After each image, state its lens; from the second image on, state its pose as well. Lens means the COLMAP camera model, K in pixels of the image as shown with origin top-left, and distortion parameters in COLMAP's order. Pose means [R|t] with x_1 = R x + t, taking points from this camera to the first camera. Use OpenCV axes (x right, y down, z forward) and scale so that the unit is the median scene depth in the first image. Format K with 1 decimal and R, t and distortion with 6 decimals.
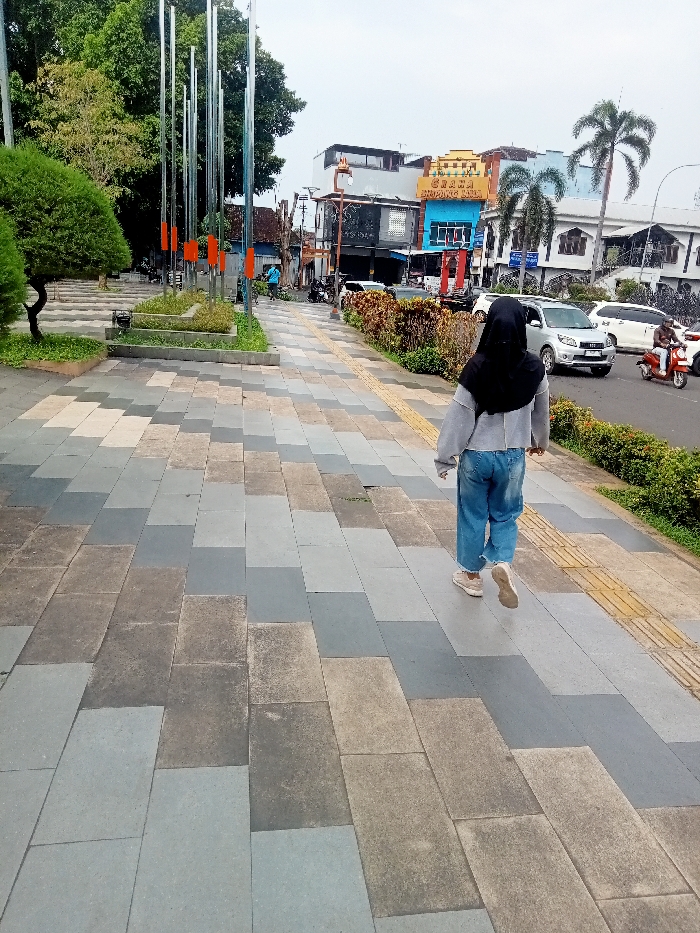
lens RADIAL K [[702.1, 0, 350.0], [0, 702.1, 466.5], [0, 0, 1]] dist [0.139391, -0.001364]
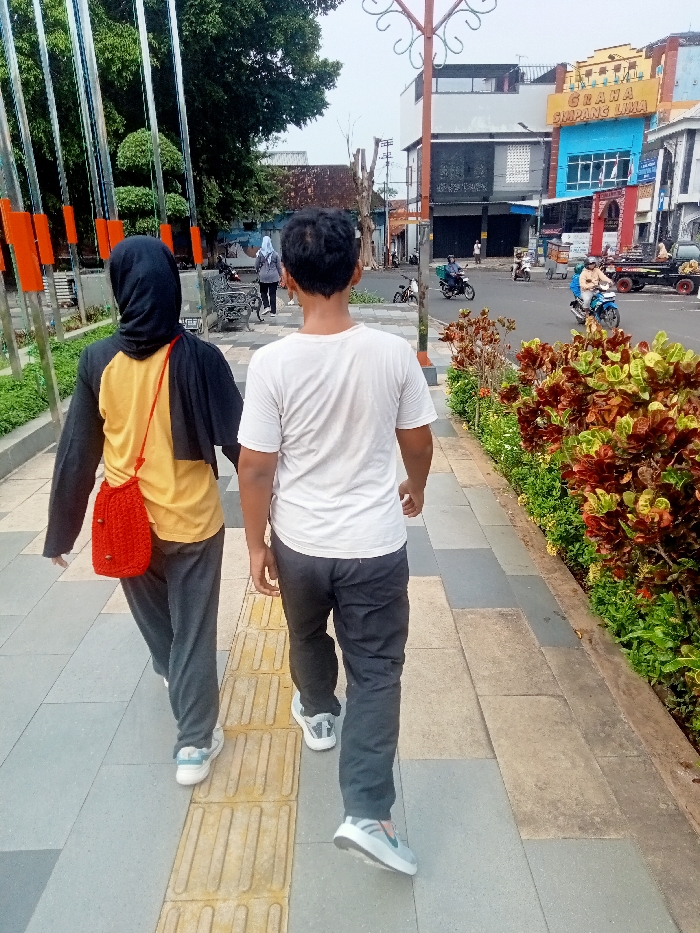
lens RADIAL K [[679.2, 0, 350.0], [0, 679.2, 466.5], [0, 0, 1]] dist [0.038664, -0.001565]
pose [[0.985405, -0.043890, -0.164474, -0.001942], [0.051287, 0.997842, 0.040997, -0.075960], [0.162320, -0.048834, 0.985529, 0.284259]]
